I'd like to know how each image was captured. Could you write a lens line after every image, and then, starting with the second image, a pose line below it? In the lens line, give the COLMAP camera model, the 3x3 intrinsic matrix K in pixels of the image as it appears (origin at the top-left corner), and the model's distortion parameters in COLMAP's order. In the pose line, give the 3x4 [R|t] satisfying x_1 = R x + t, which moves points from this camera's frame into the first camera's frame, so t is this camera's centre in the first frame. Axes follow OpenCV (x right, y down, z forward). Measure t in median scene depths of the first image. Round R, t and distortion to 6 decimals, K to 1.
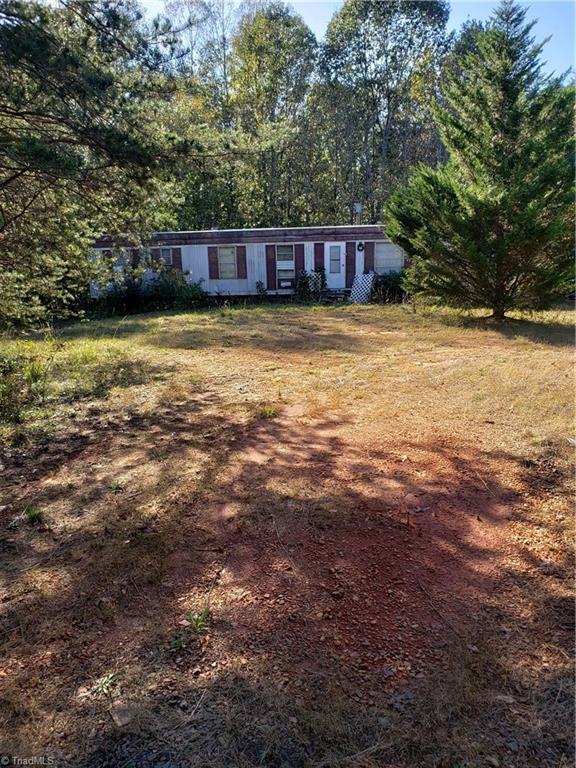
lens RADIAL K [[588.5, 0, 290.3], [0, 588.5, 388.9], [0, 0, 1]] dist [0.010351, -0.005863]
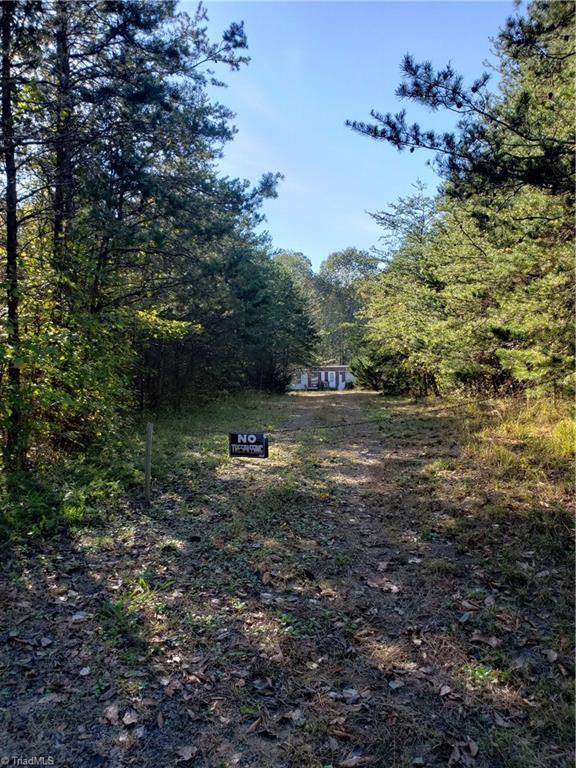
lens RADIAL K [[588.5, 0, 288.2], [0, 588.5, 383.4], [0, 0, 1]] dist [0.010351, -0.005863]
pose [[0.998741, 0.009655, 0.049226, -0.720180], [0.000552, 0.979126, -0.203252, 1.025134], [-0.050161, 0.203023, 0.977888, -4.679632]]
